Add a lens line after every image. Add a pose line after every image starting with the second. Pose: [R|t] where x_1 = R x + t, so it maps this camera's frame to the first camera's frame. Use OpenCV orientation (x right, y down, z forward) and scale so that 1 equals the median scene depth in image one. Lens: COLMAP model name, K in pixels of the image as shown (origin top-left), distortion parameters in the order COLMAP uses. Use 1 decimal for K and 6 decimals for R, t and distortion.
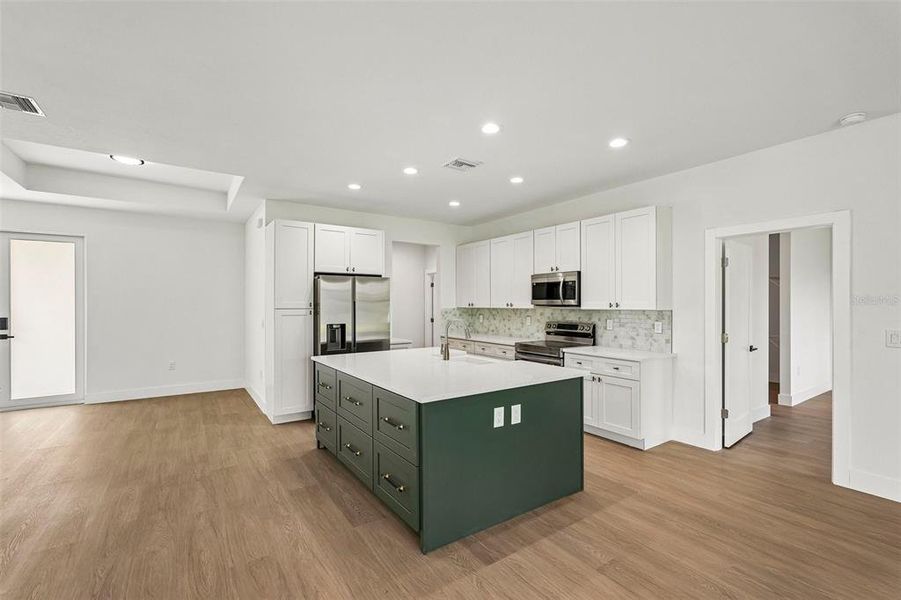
lens RADIAL K [[397.4, 0, 449.9], [0, 397.4, 299.8], [0, 0, 1]] dist [-0.005526, 0.001282]
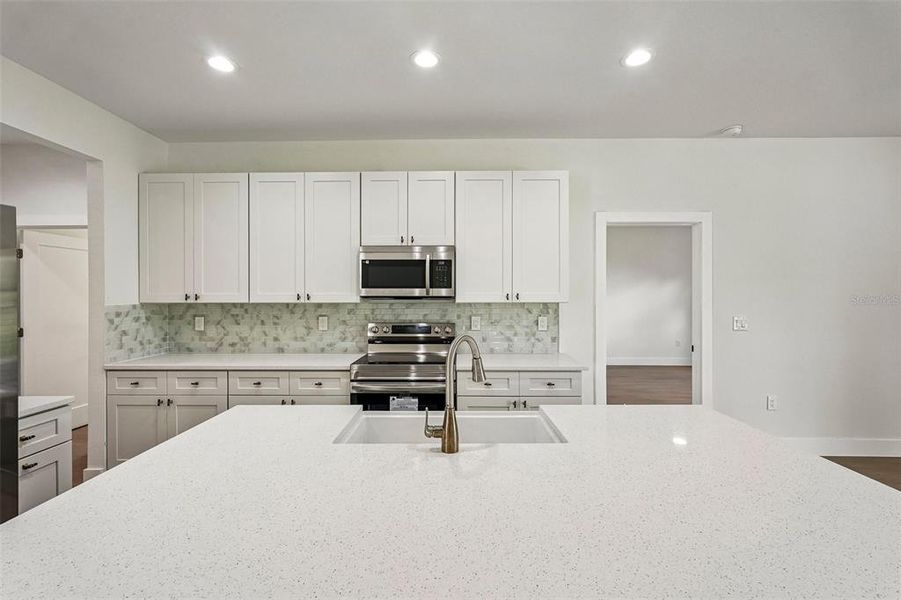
lens RADIAL K [[397.4, 0, 449.9], [0, 397.4, 297.9], [0, 0, 1]] dist [-0.005526, 0.001282]
pose [[0.573090, -0.002449, 0.819489, -0.235617], [-0.006818, 0.999947, 0.007756, 0.010595], [-0.819464, -0.010032, 0.573042, 0.634346]]
